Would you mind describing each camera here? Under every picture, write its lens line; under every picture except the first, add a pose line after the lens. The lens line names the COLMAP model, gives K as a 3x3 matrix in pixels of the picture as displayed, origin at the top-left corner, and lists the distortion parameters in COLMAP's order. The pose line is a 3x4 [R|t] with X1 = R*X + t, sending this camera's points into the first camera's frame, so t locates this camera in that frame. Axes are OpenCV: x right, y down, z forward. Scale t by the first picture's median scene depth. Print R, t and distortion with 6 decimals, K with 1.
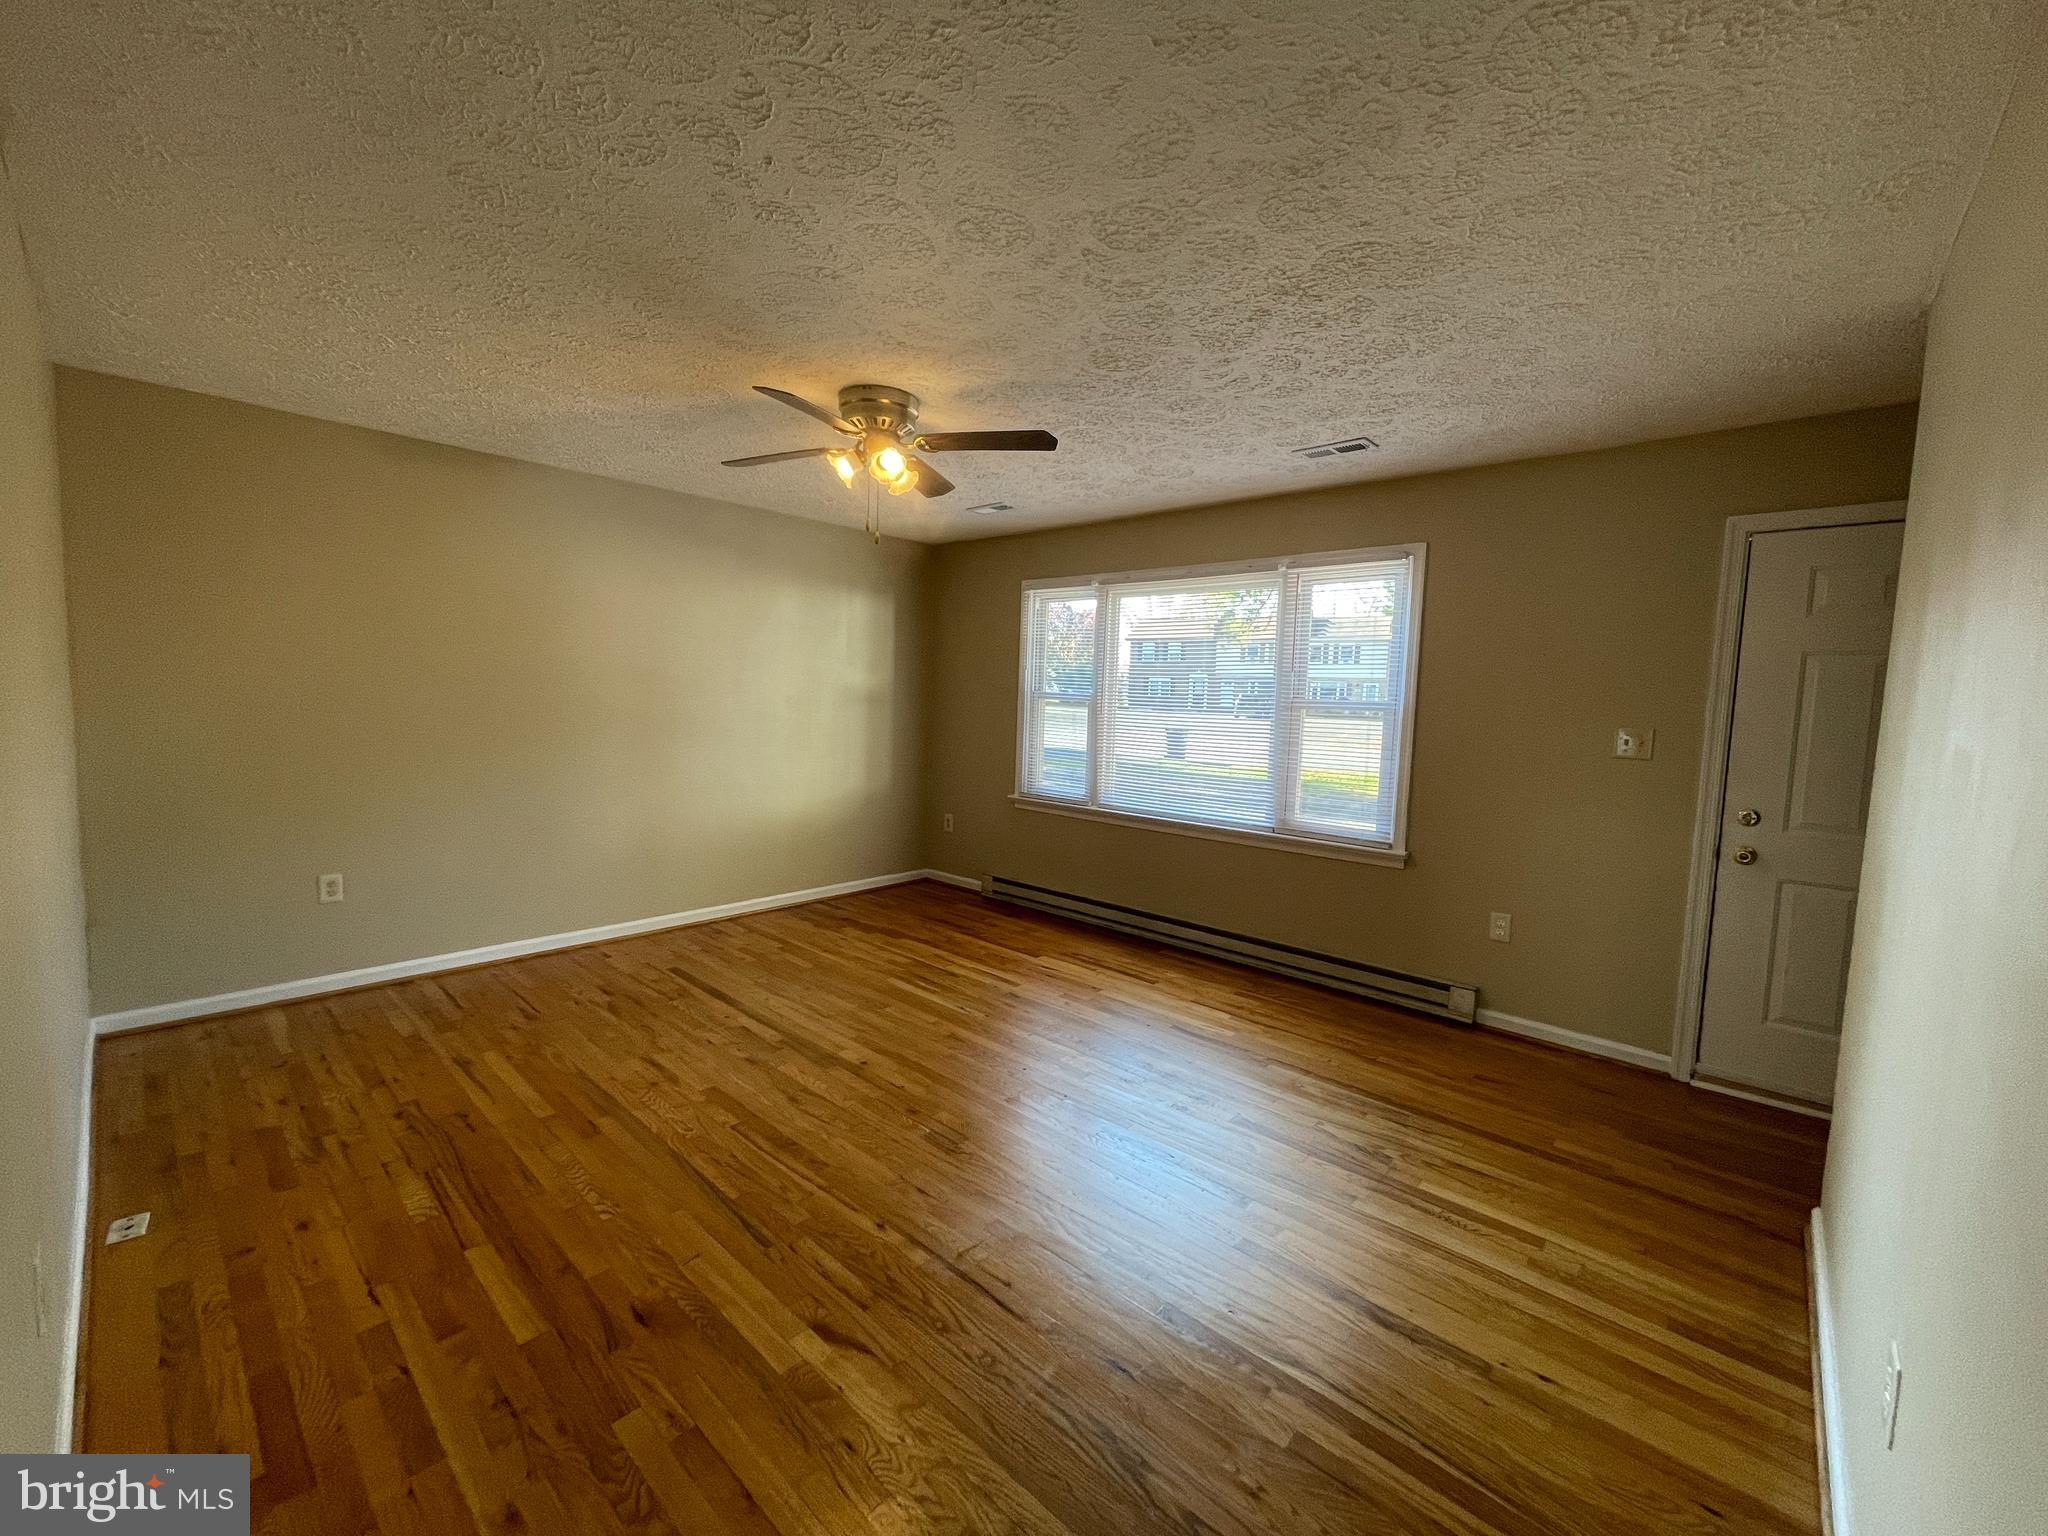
lens RADIAL K [[824.8, 0, 1025.4], [0, 824.8, 762.9], [0, 0, 1]] dist [-0.010228, -0.000088]
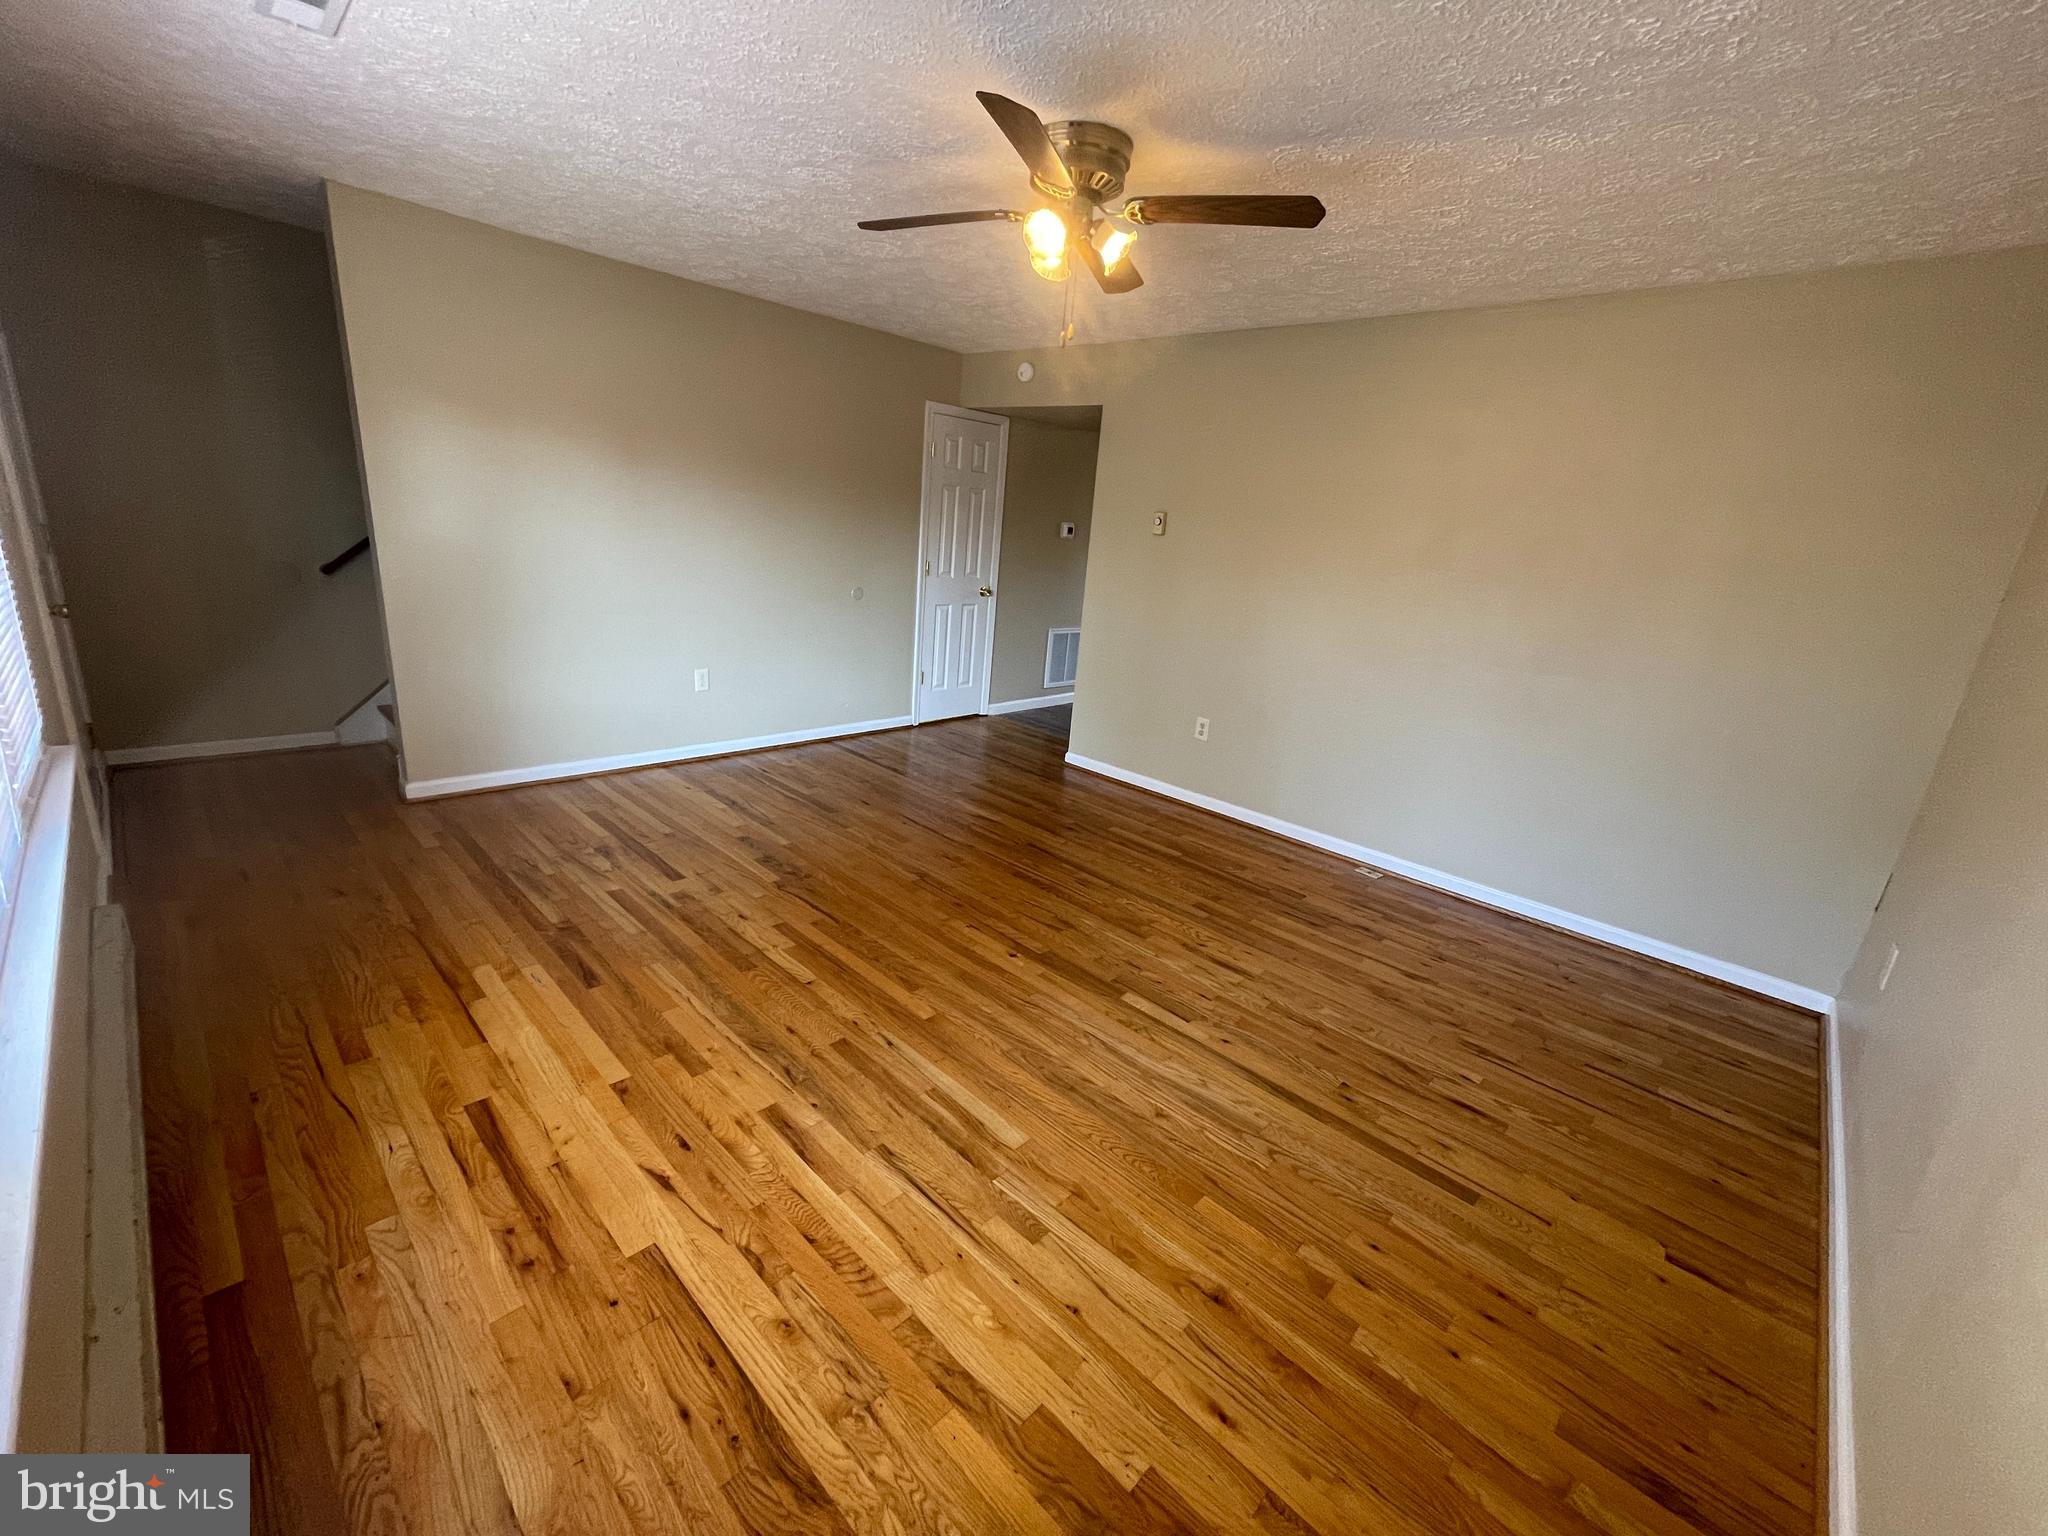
lens RADIAL K [[824.8, 0, 1022.8], [0, 824.8, 764.1], [0, 0, 1]] dist [-0.010228, -0.000088]
pose [[-0.992974, -0.117753, -0.011687, -0.137850], [-0.113884, 0.924160, 0.364635, -0.137348], [-0.032136, 0.363404, -0.931077, 1.425037]]
